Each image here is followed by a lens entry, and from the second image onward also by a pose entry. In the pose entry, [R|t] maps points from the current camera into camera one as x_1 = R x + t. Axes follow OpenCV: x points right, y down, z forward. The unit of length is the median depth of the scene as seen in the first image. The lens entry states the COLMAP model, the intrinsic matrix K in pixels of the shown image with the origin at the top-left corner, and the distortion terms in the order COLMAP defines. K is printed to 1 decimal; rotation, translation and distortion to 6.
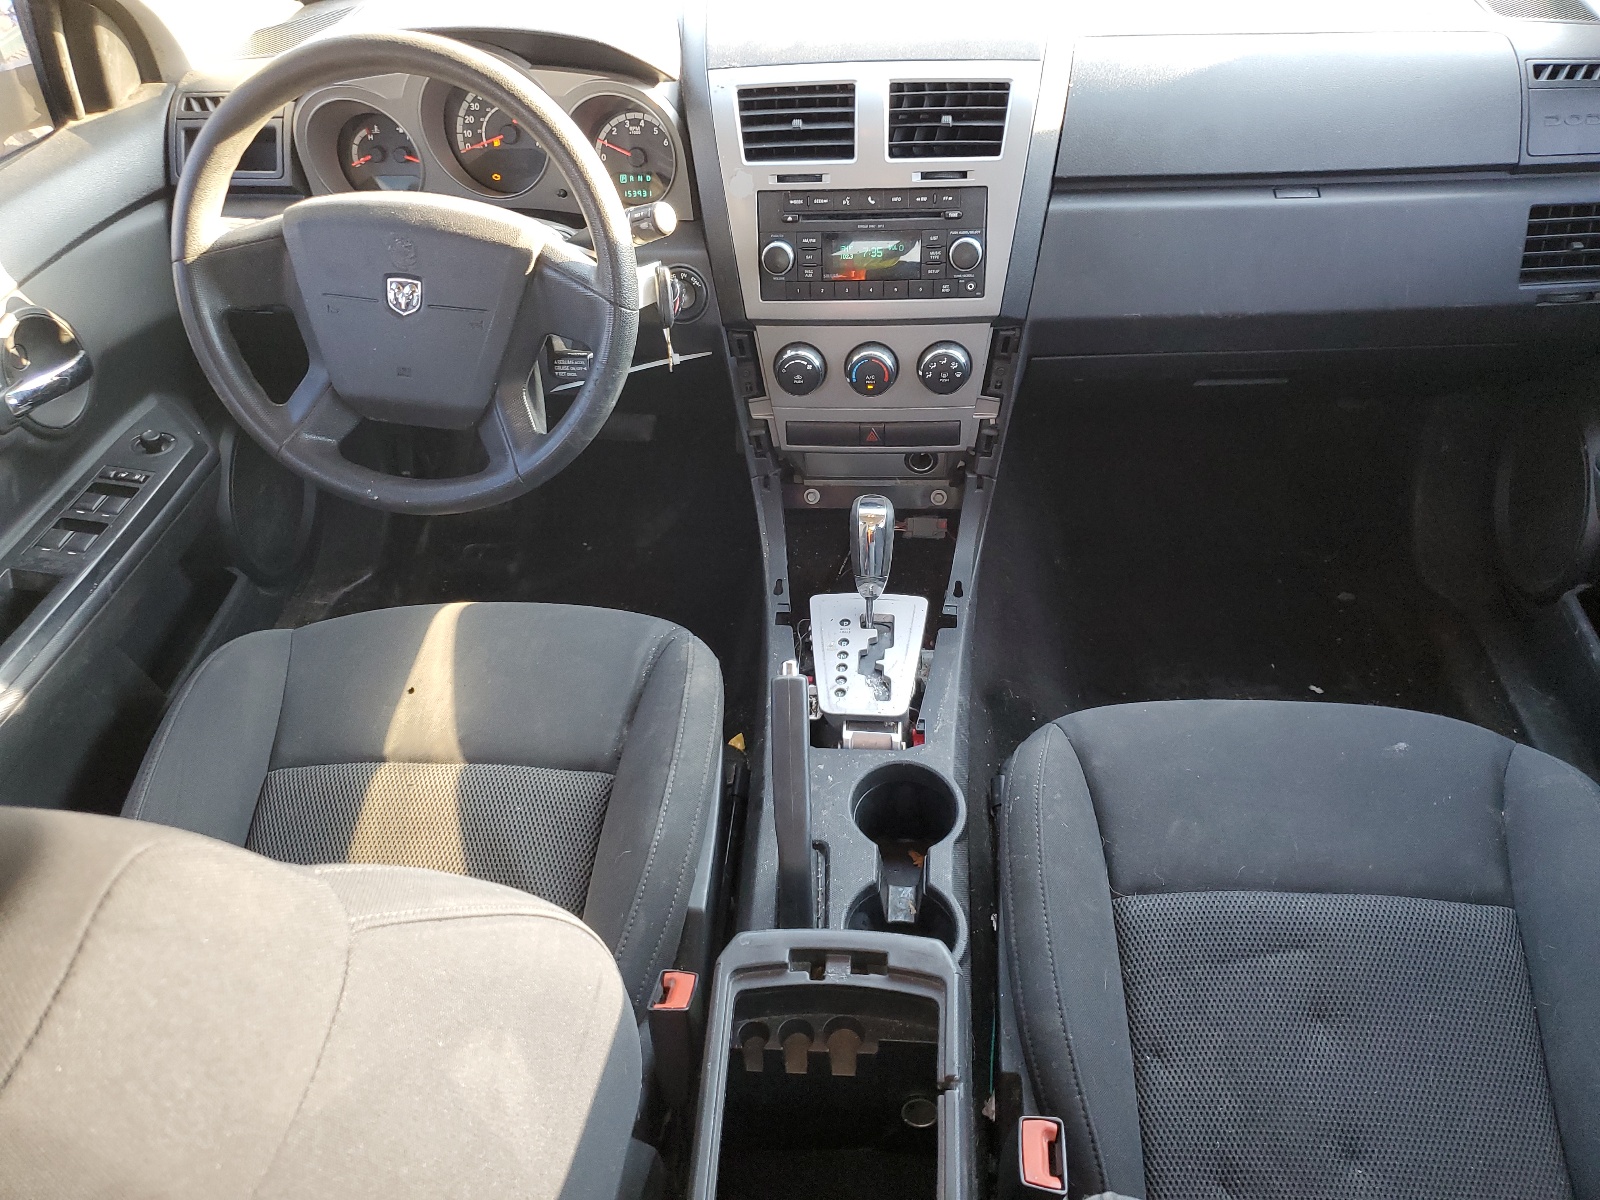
lens RADIAL K [[1213.8, 0, 804.1], [0, 1213.8, 598.9], [0, 0, 1]] dist [0.008776, 0.004871]
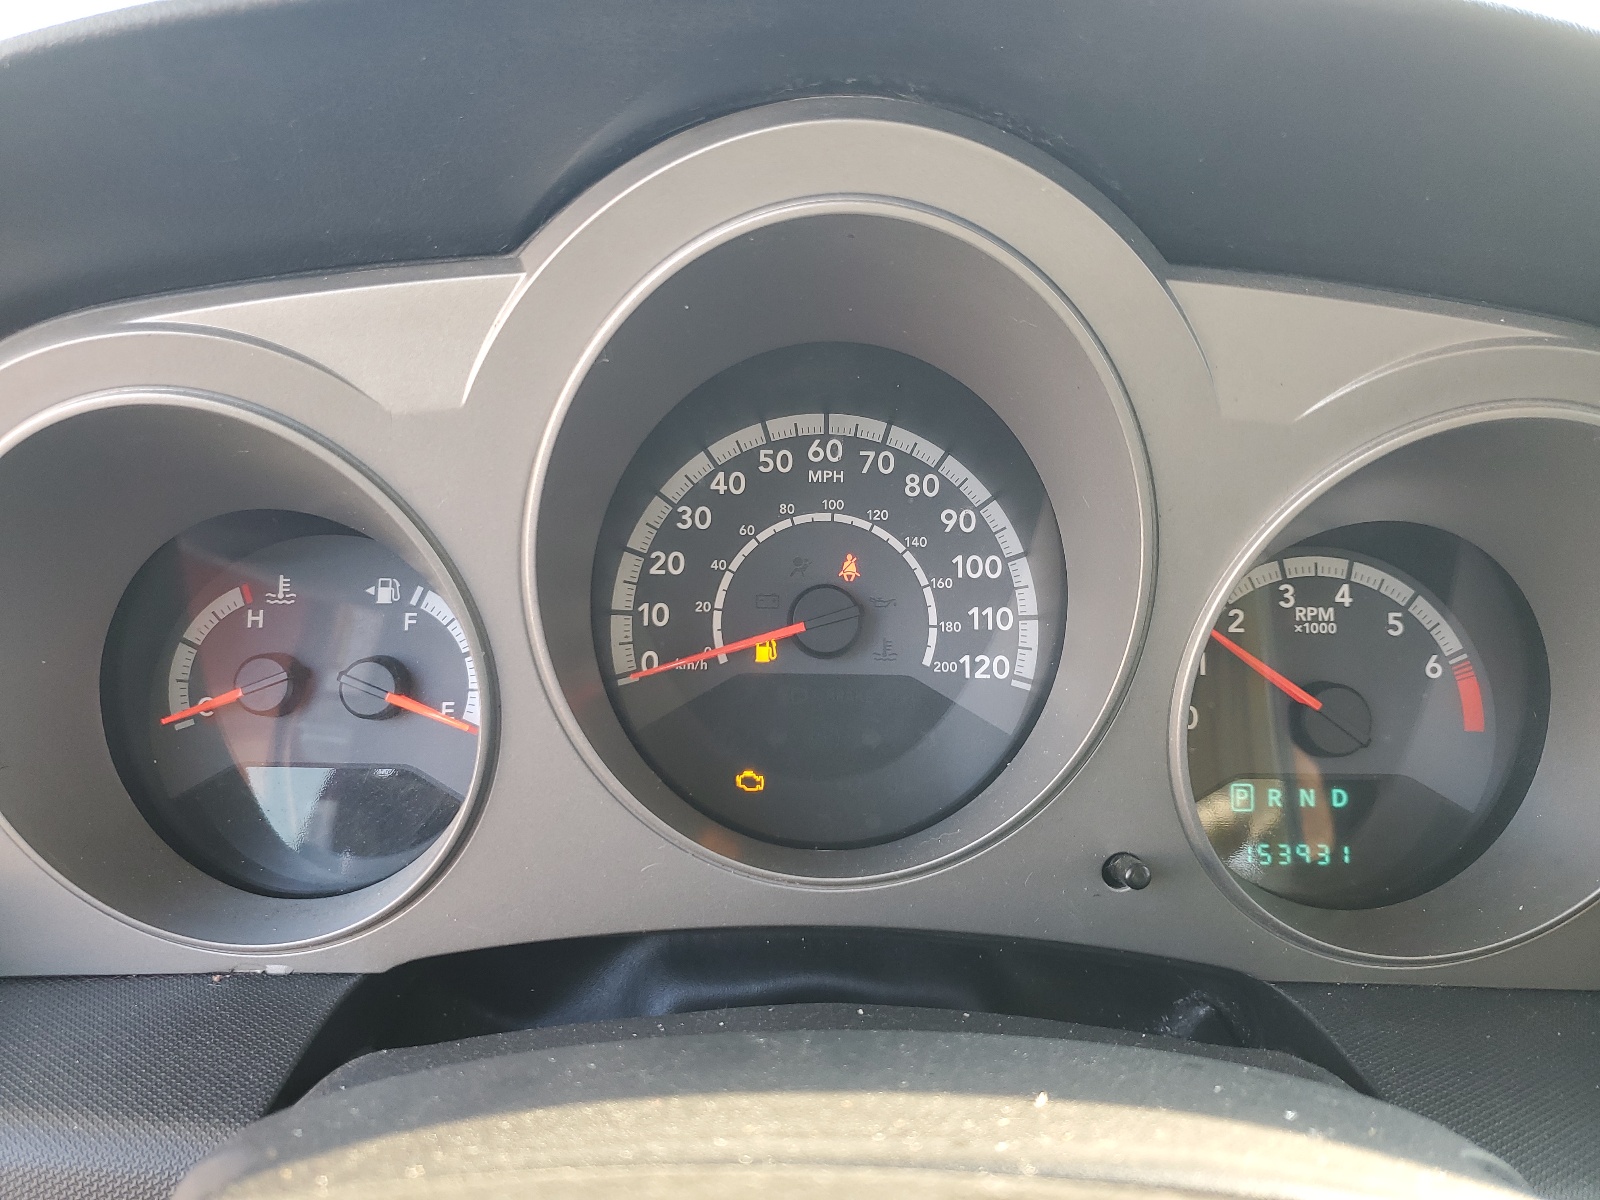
lens RADIAL K [[1213.8, 0, 797.5], [0, 1213.8, 597.3], [0, 0, 1]] dist [0.008776, 0.004871]
pose [[0.996836, 0.027450, 0.074595, -0.266014], [0.001603, 0.931341, -0.364144, -0.294411], [-0.079469, 0.363111, 0.928351, 0.762995]]
